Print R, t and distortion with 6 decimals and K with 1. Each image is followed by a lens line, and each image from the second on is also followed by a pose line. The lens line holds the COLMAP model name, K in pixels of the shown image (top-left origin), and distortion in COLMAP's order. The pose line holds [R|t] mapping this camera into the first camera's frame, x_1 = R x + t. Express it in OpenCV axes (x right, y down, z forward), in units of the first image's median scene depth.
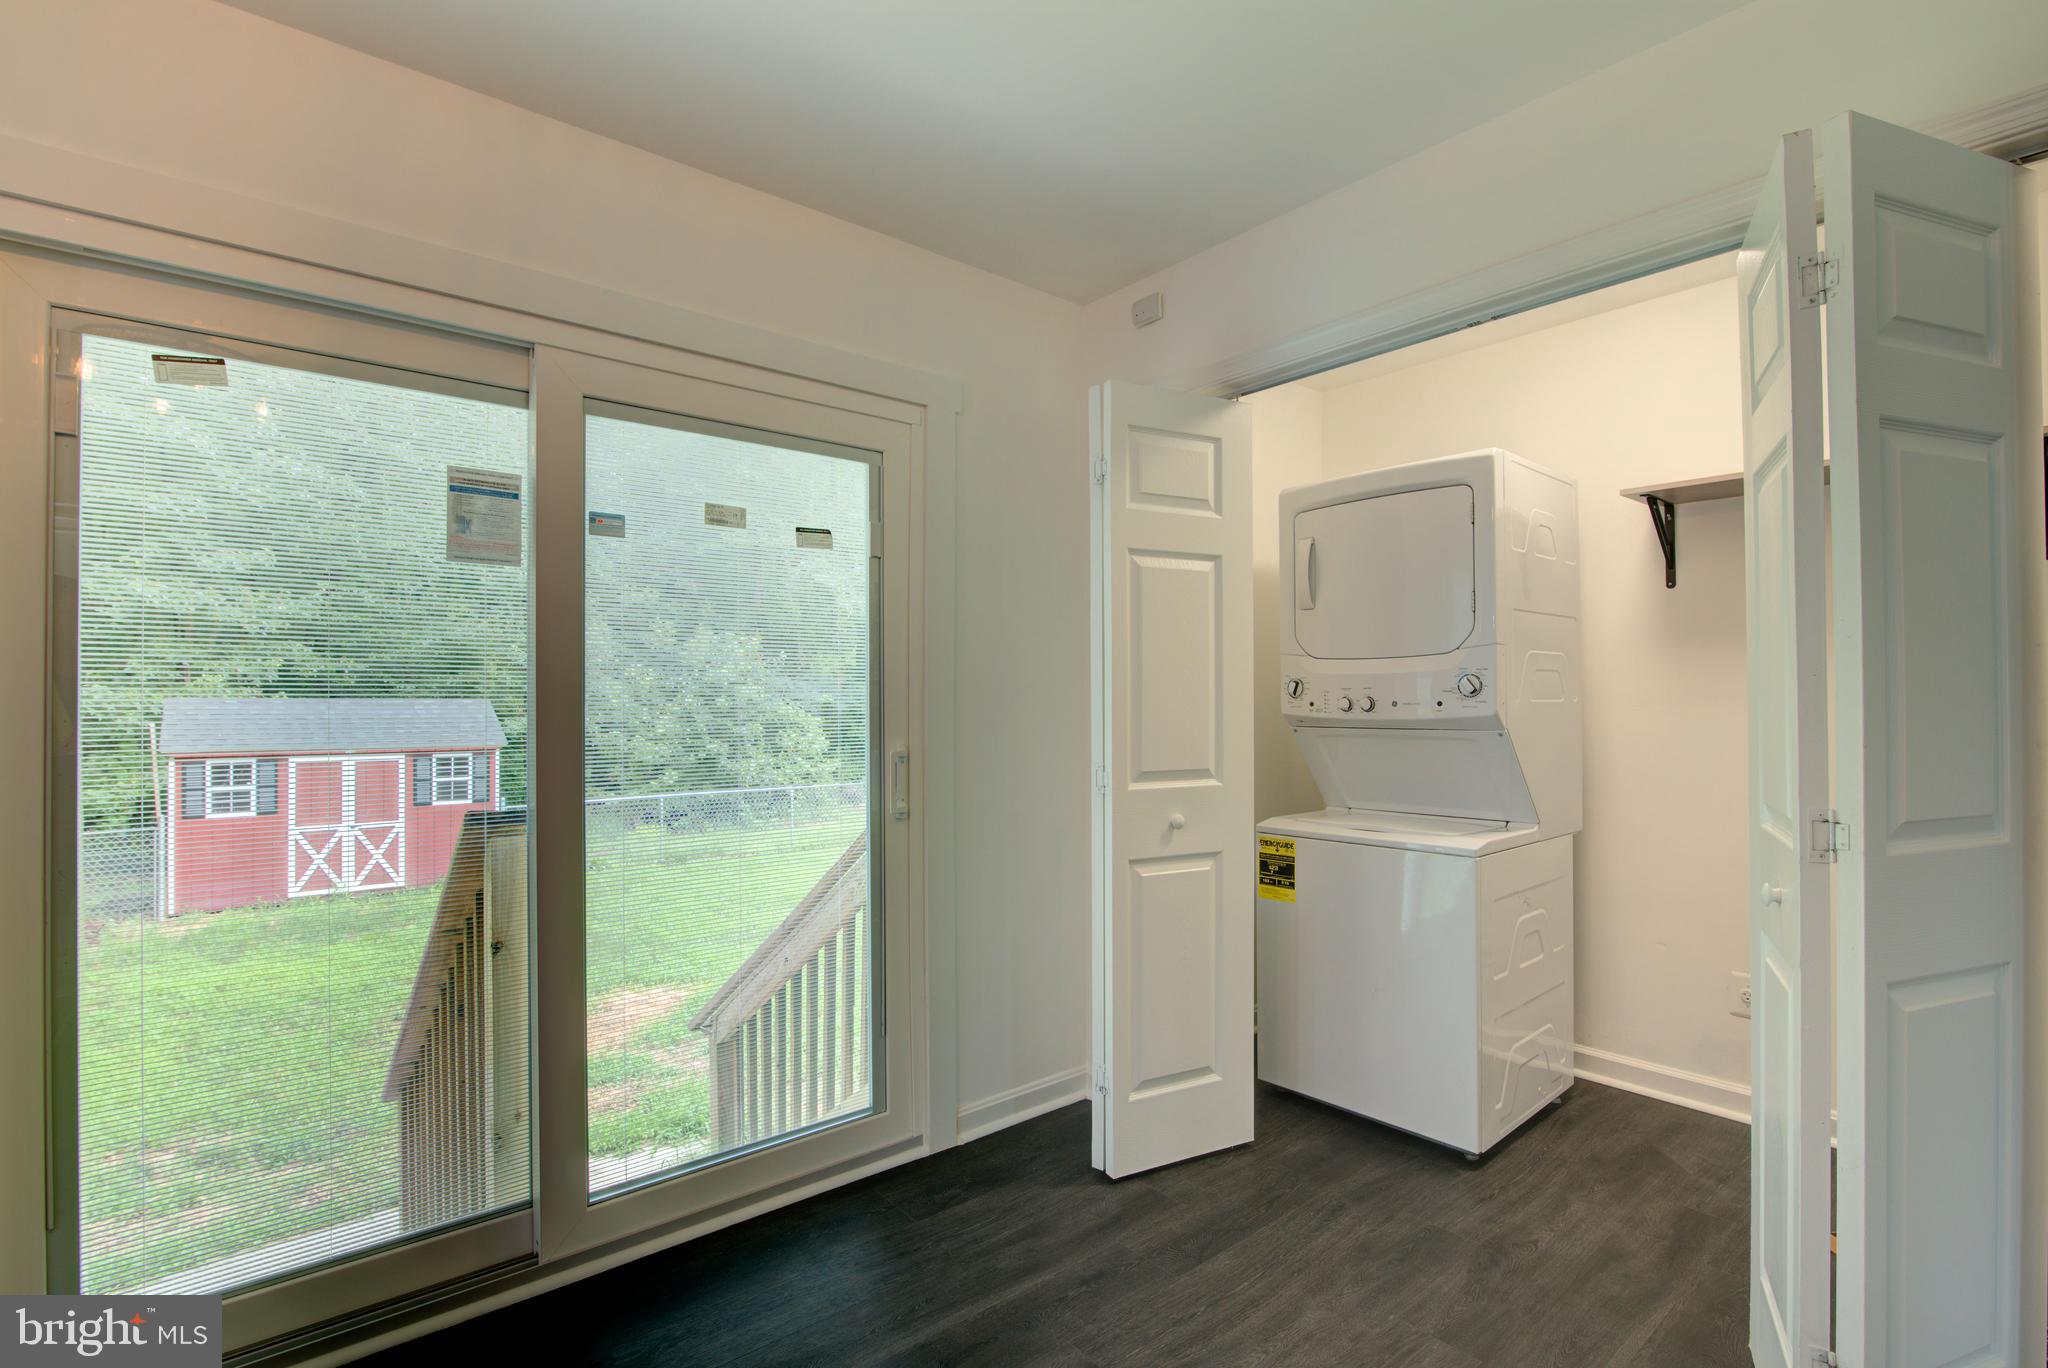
lens RADIAL K [[949.4, 0, 1013.3], [0, 949.4, 695.2], [0, 0, 1]] dist [-0.021324, 0.001183]
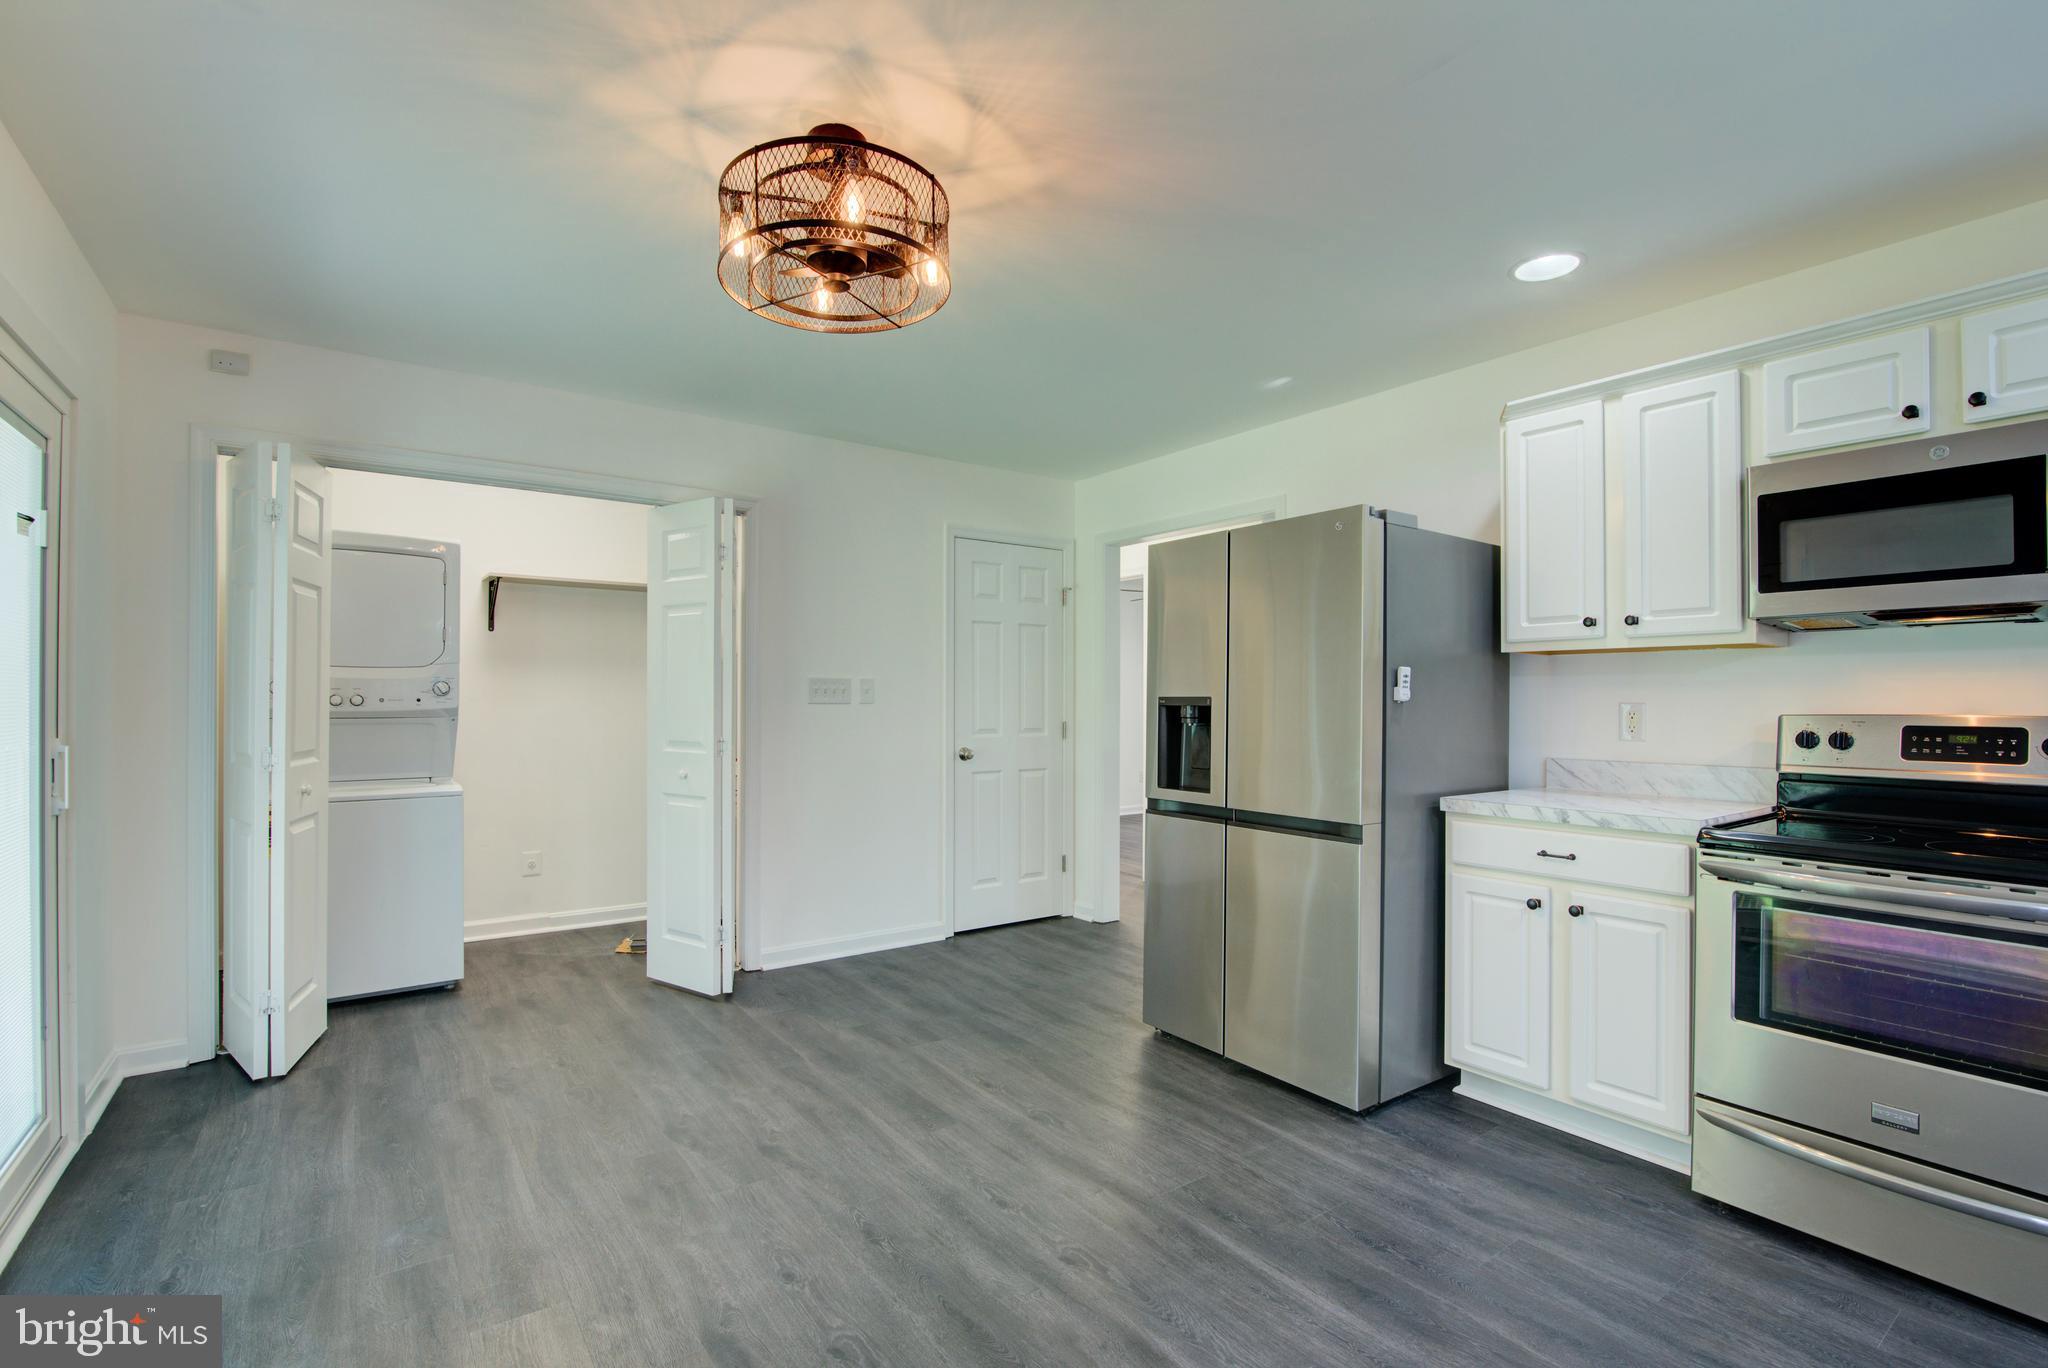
lens RADIAL K [[949.4, 0, 1027.3], [0, 949.4, 695.4], [0, 0, 1]] dist [-0.021324, 0.001183]
pose [[0.060273, 0.008241, 0.998148, -1.078579], [-0.010527, 0.999916, -0.007620, 0.003032], [-0.998126, -0.010048, 0.060355, -0.062249]]
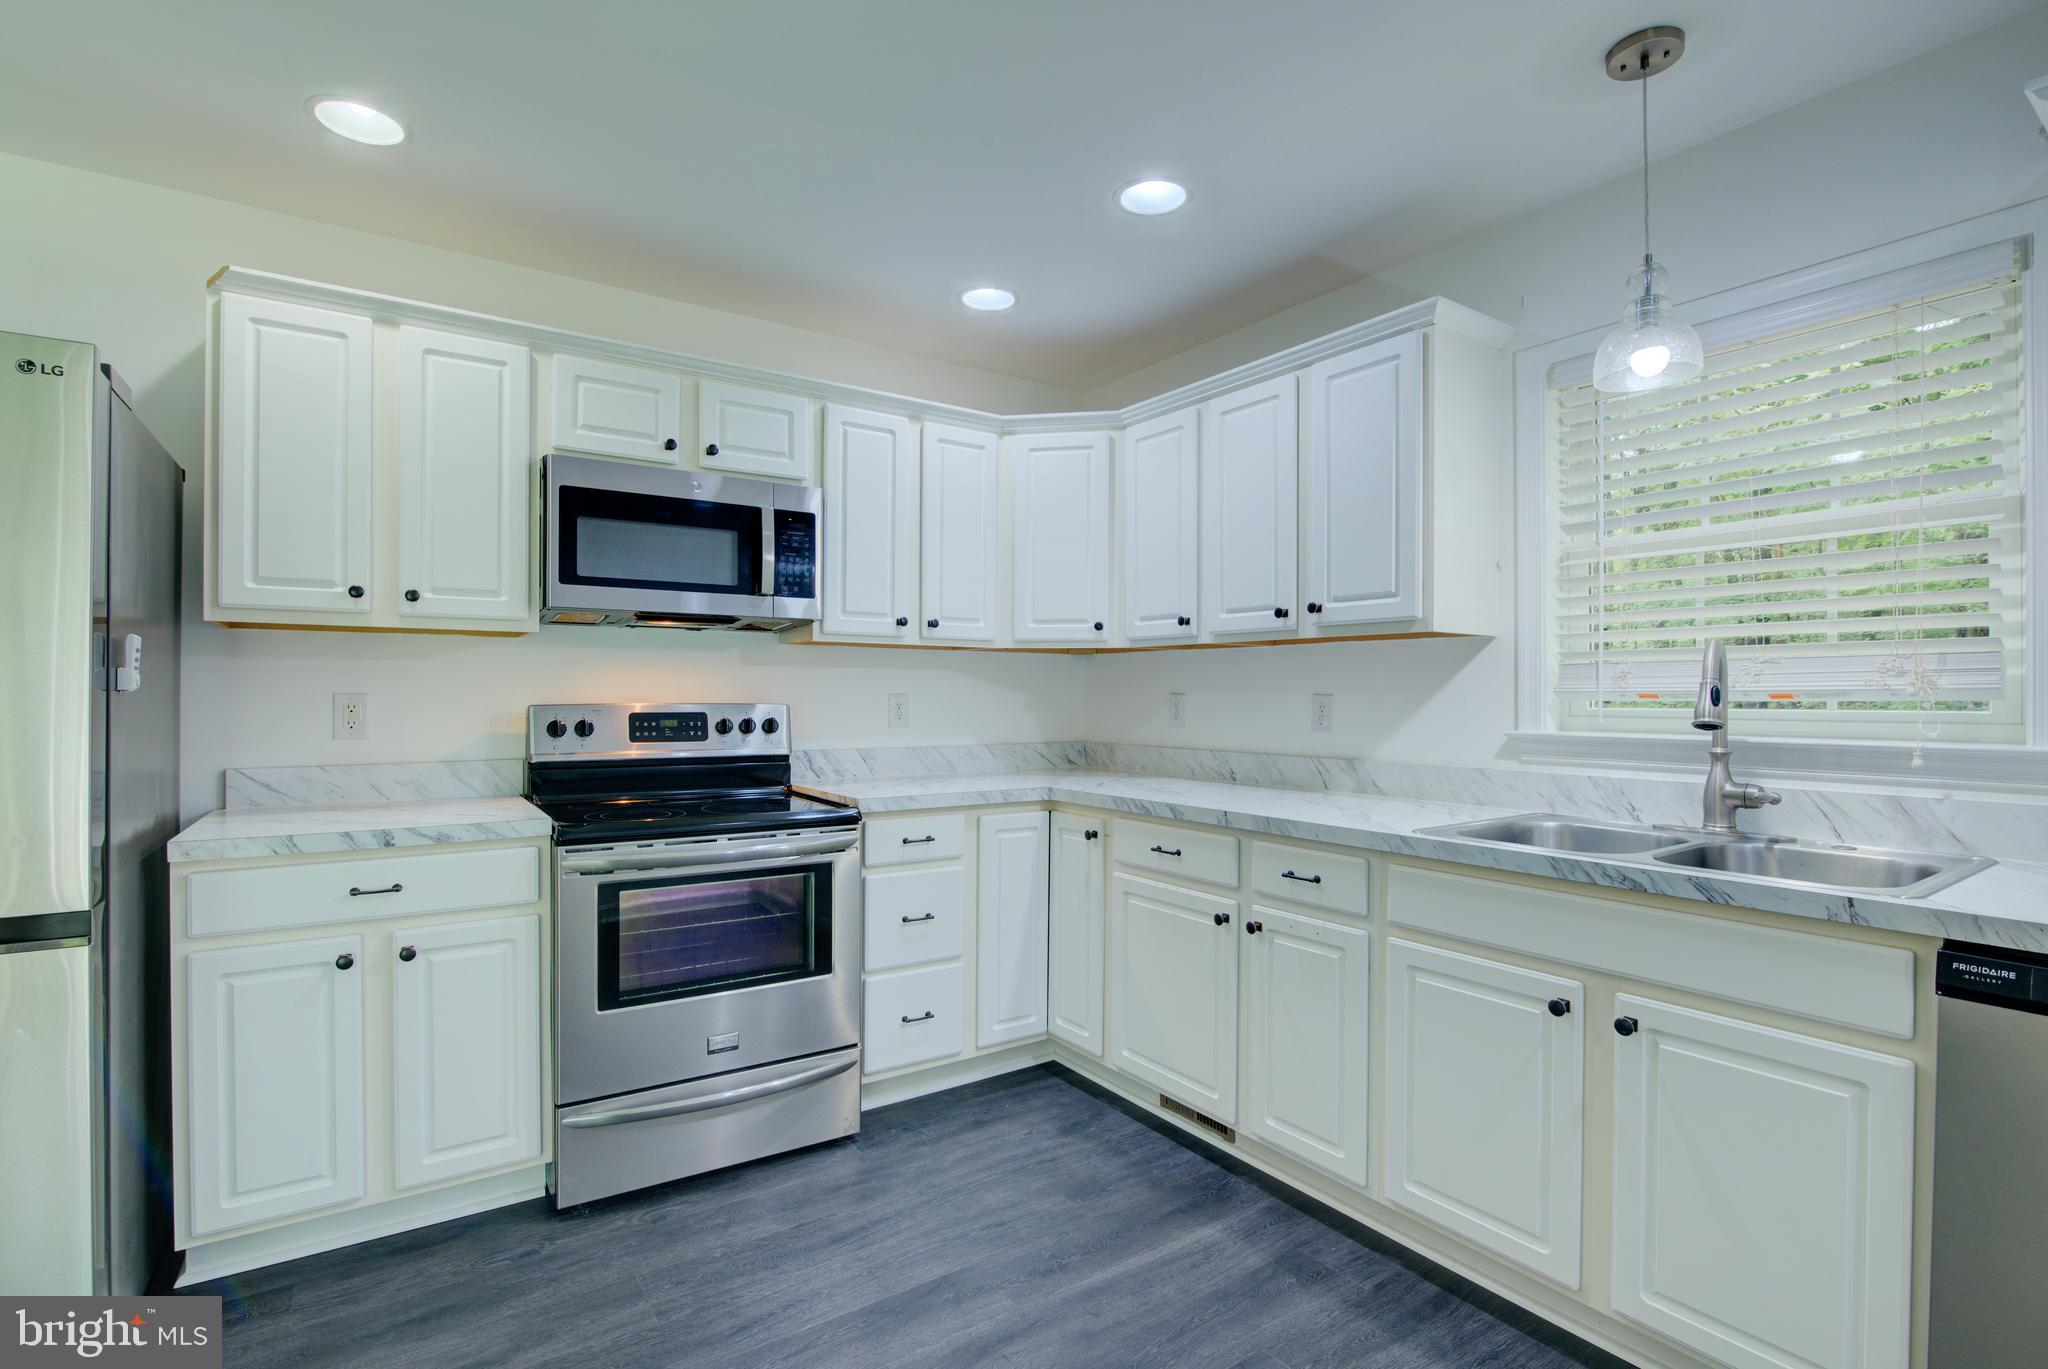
lens RADIAL K [[949.4, 0, 1030.3], [0, 949.4, 698.6], [0, 0, 1]] dist [-0.021324, 0.001183]
pose [[-0.997011, 0.001523, 0.077251, -0.599314], [0.001176, 0.999989, -0.004533, 0.005971], [-0.077257, -0.004429, -0.997001, 0.186527]]
